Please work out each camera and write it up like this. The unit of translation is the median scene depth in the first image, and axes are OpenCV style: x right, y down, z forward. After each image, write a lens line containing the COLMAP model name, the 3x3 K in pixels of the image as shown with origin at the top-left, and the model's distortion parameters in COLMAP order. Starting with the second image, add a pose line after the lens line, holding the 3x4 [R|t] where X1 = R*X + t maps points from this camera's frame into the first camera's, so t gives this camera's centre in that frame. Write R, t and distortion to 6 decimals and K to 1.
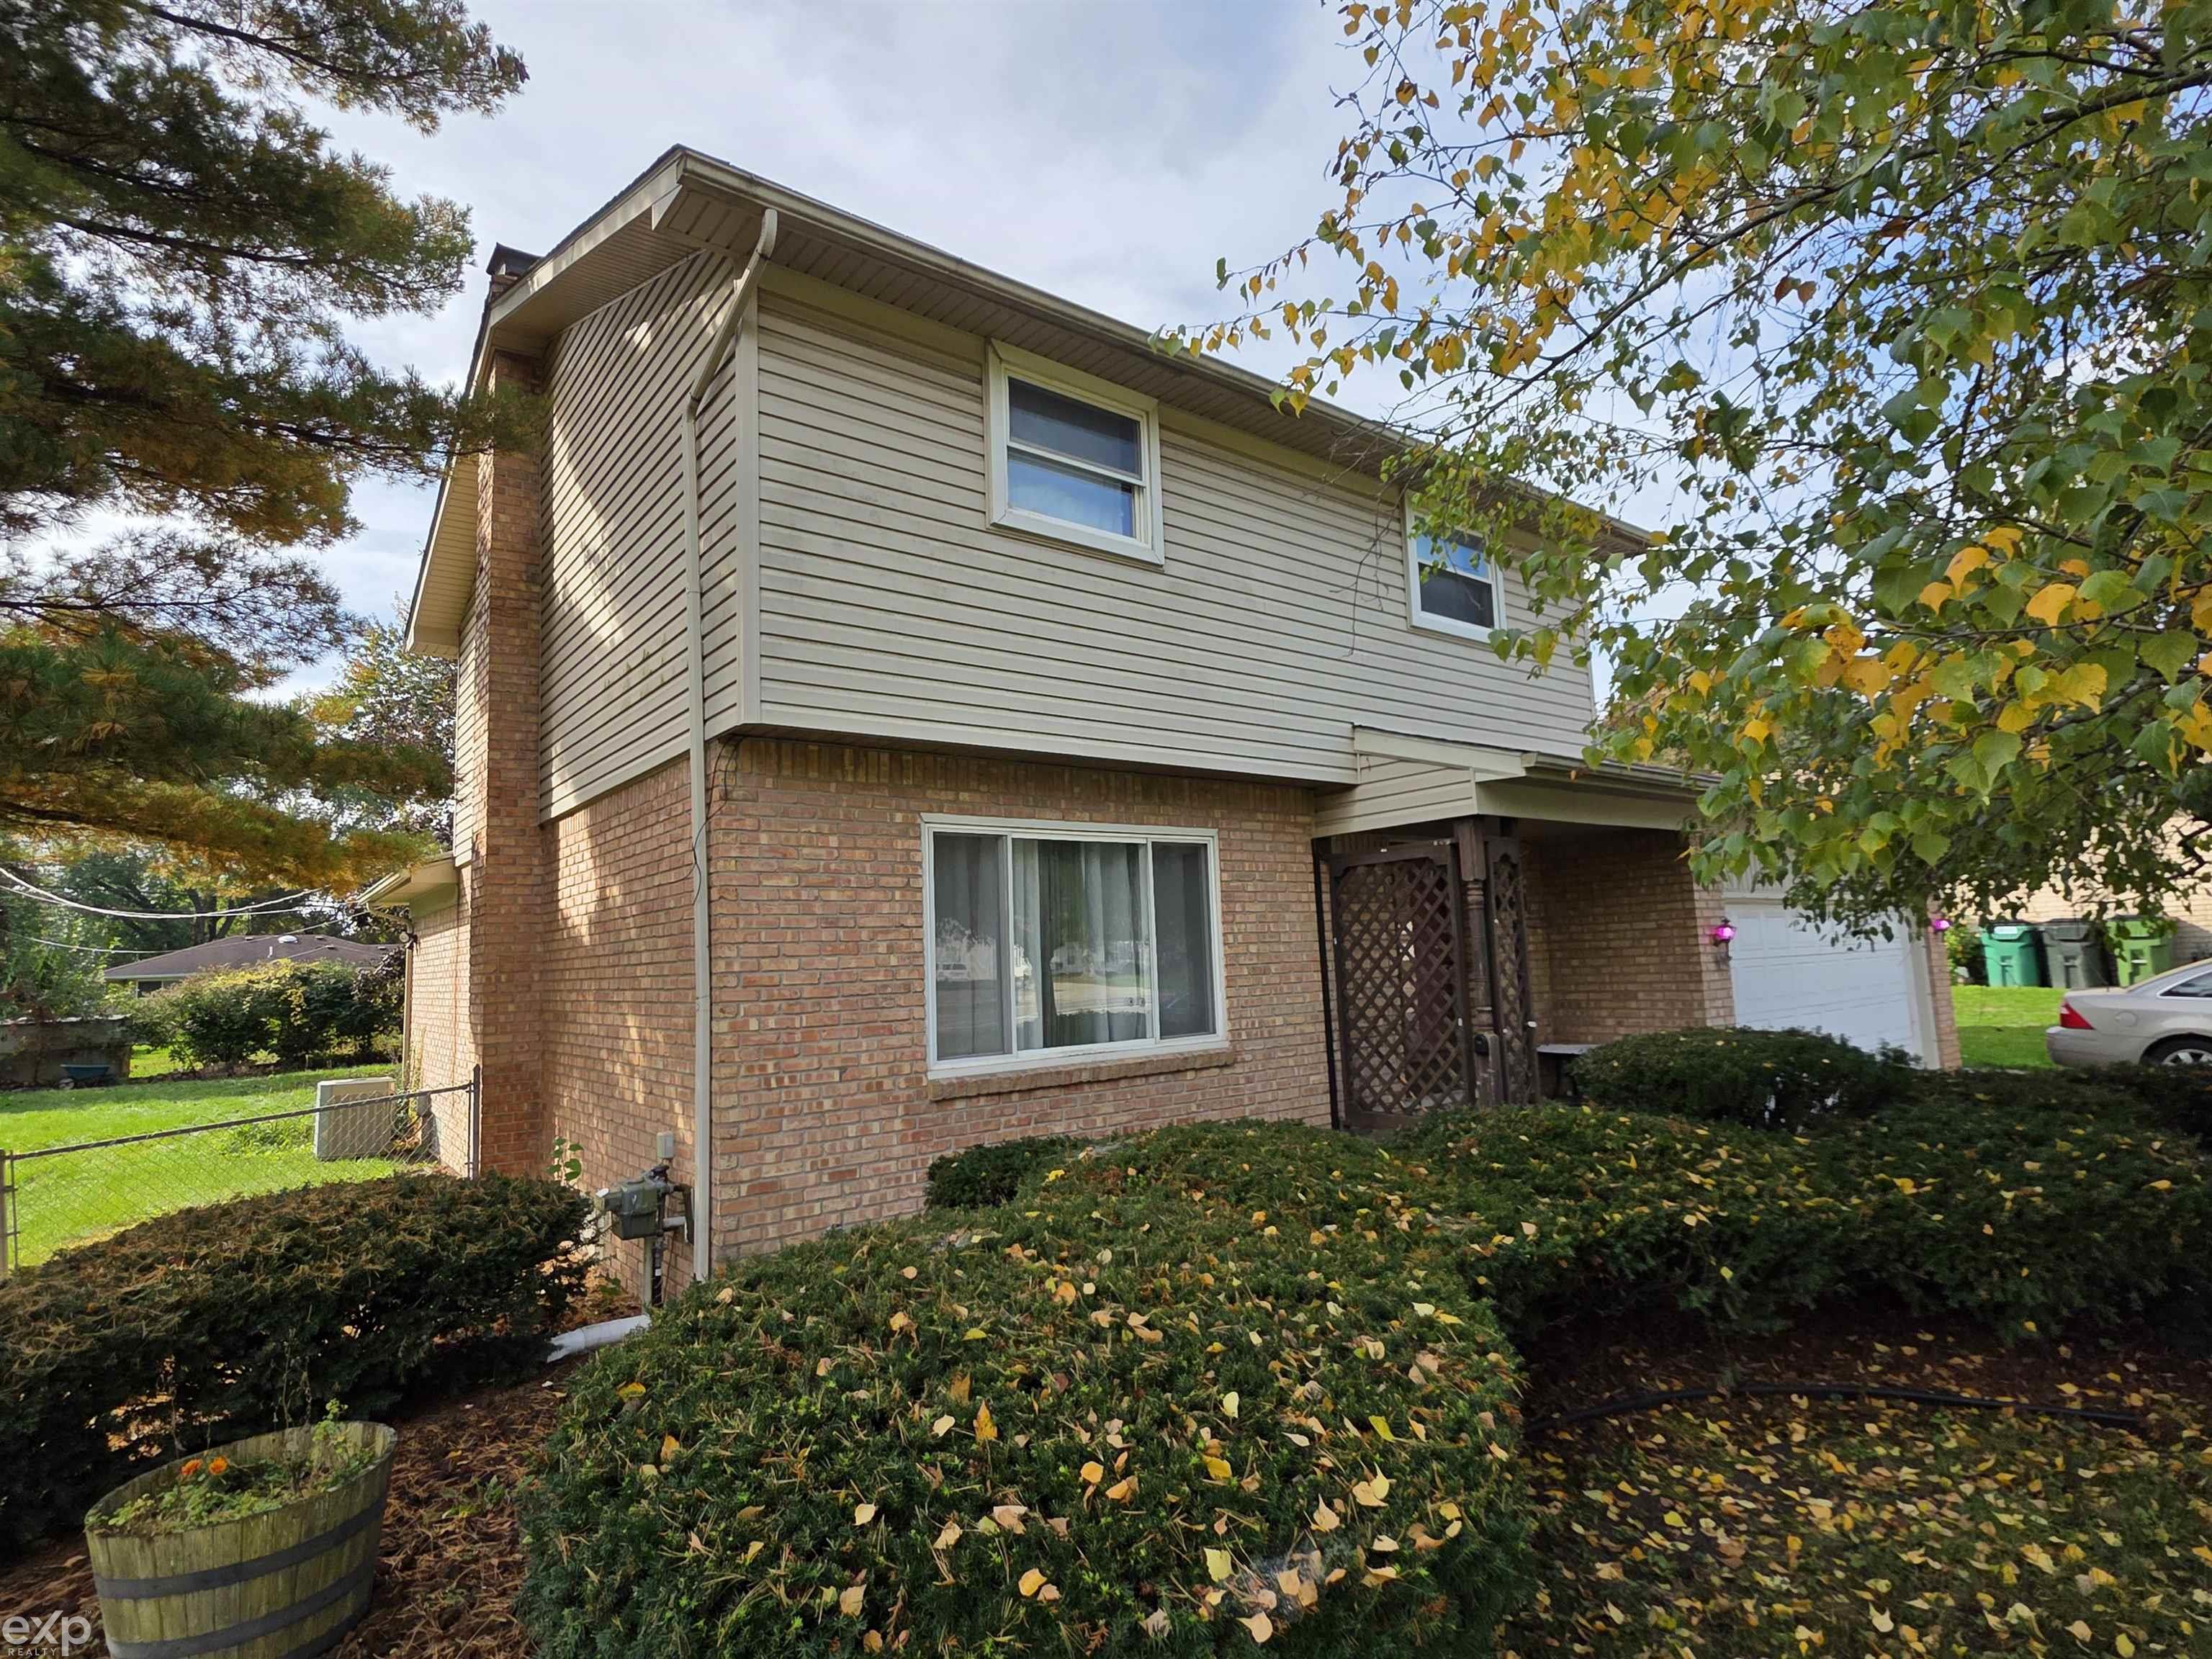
lens RADIAL K [[1118.2, 0, 1104.8], [0, 1118.2, 840.0], [0, 0, 1]] dist [0.002683, -0.001141]
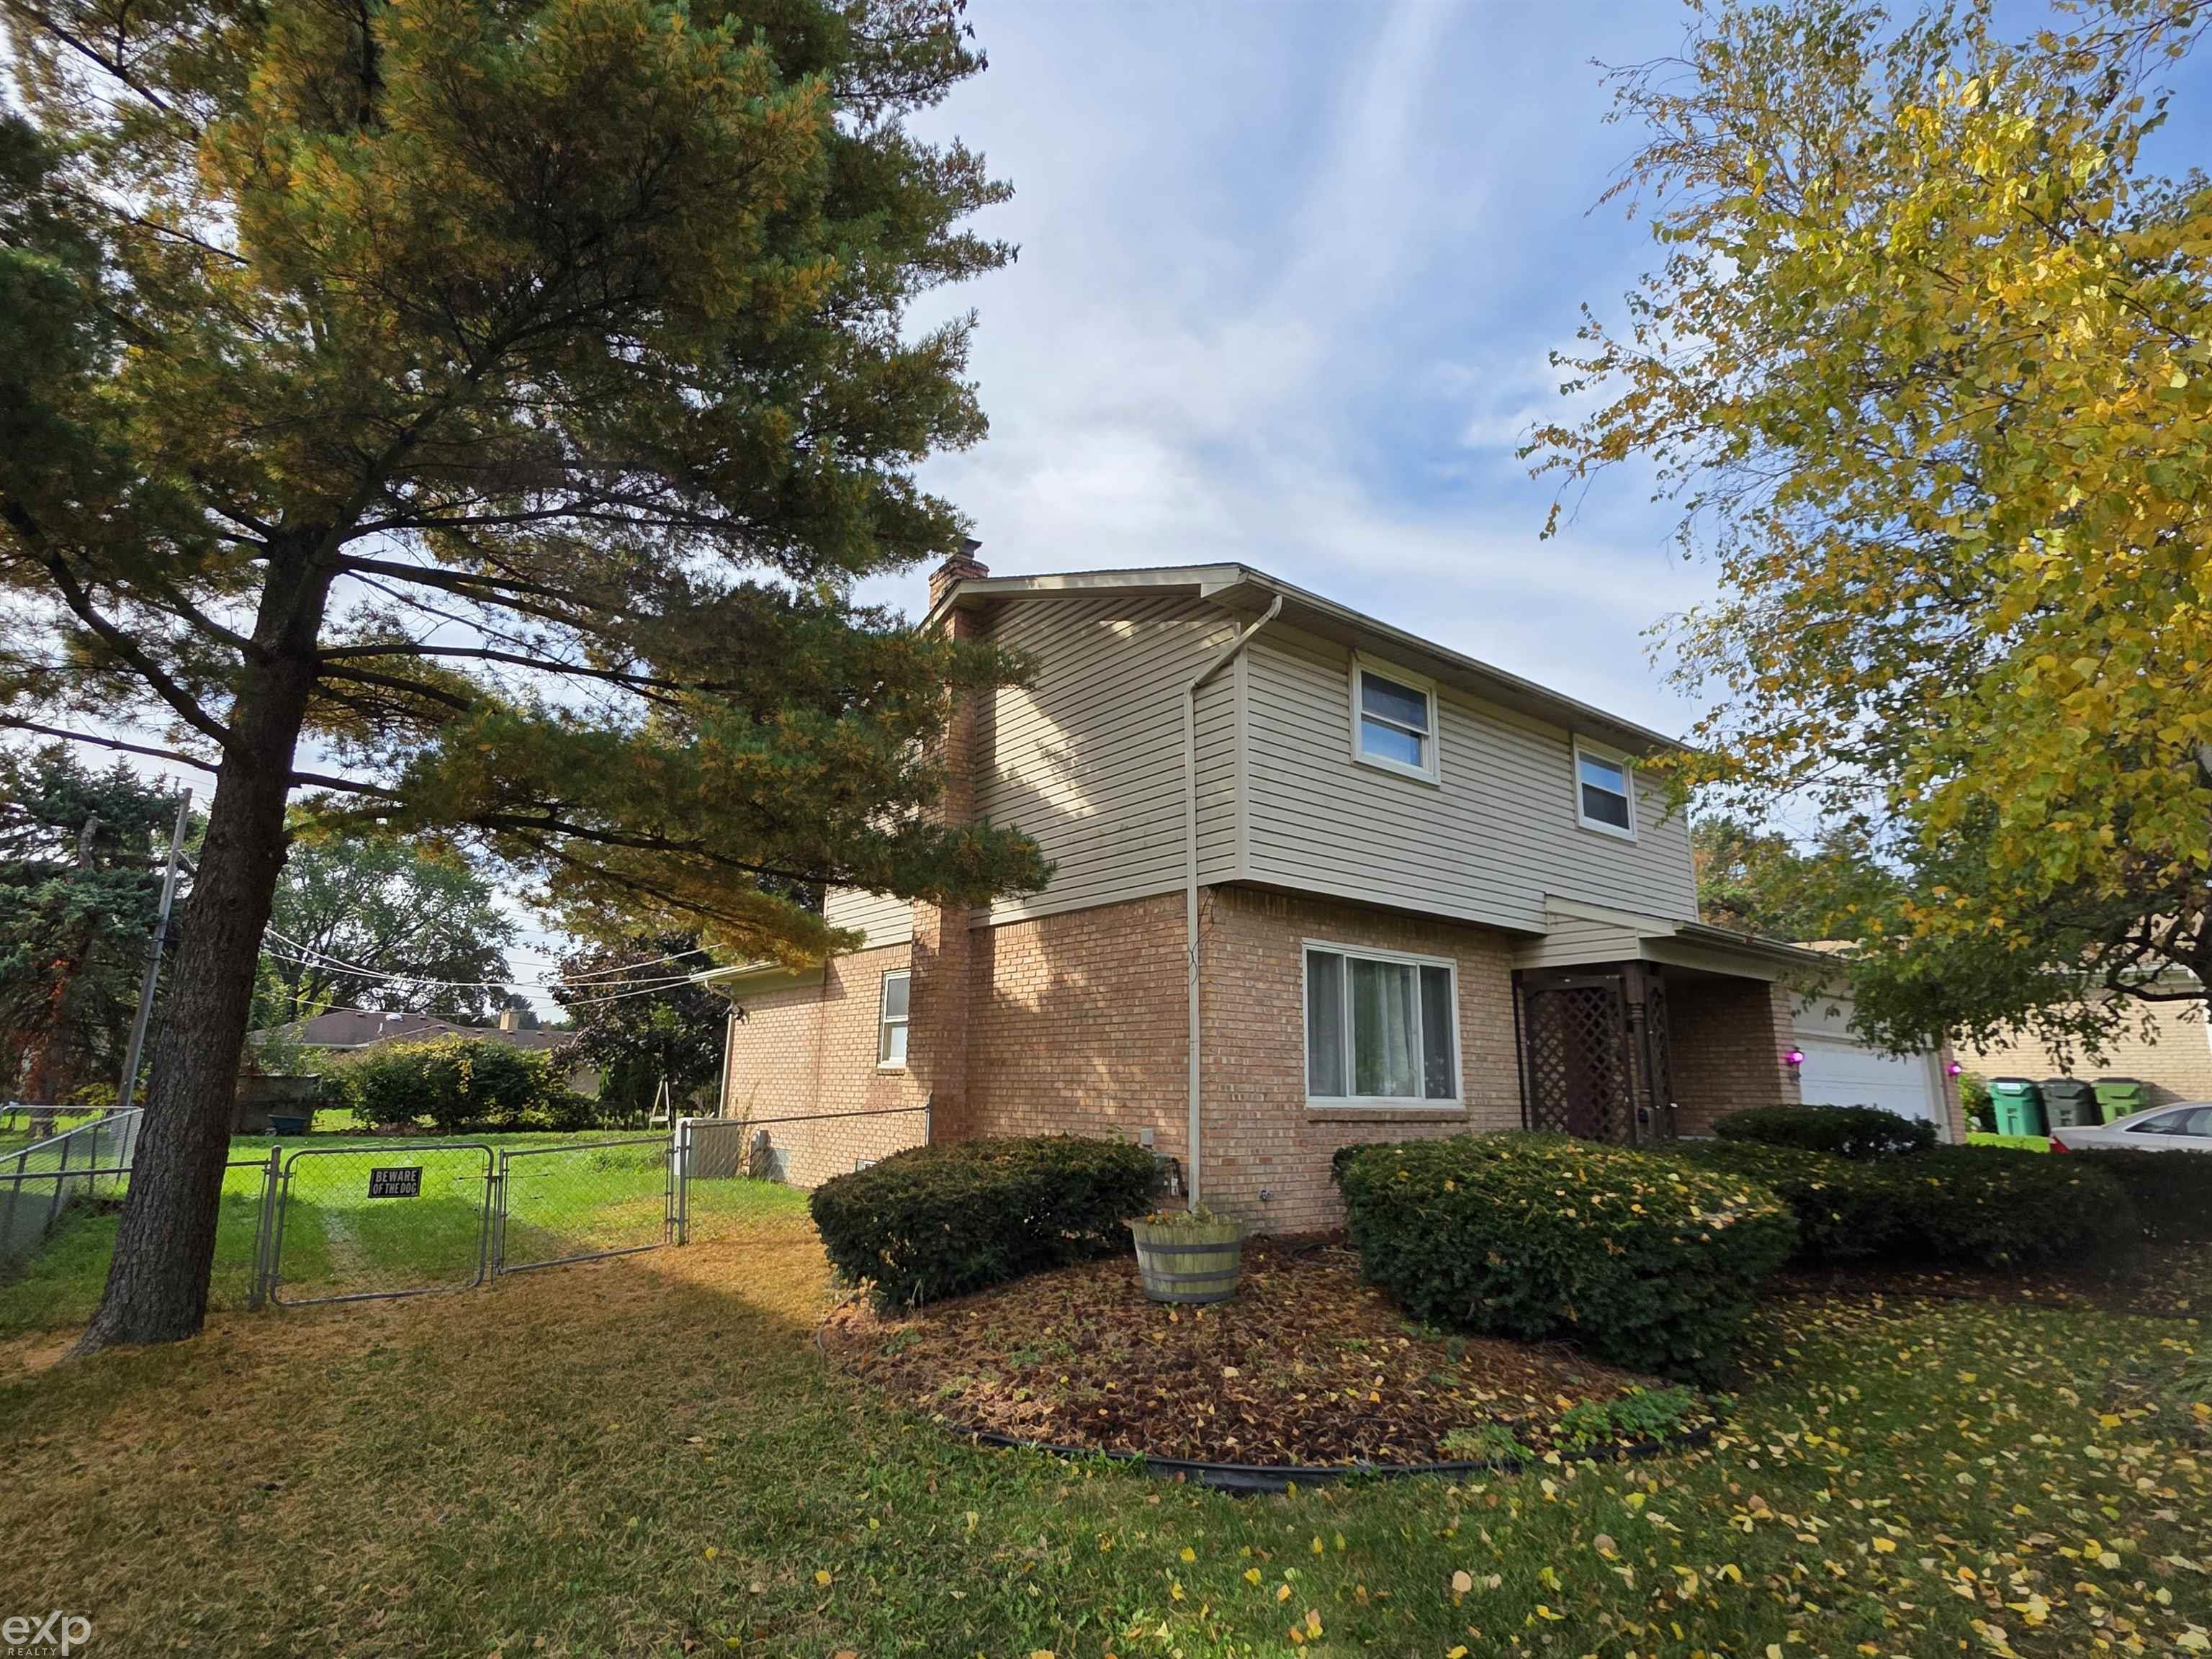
lens RADIAL K [[1118.2, 0, 1104.8], [0, 1118.2, 840.0], [0, 0, 1]] dist [0.002683, -0.001141]
pose [[0.998294, 0.057269, -0.011366, -0.368153], [-0.058198, 0.991642, -0.115152, 0.032281], [0.004676, 0.115617, 0.993283, -0.504629]]
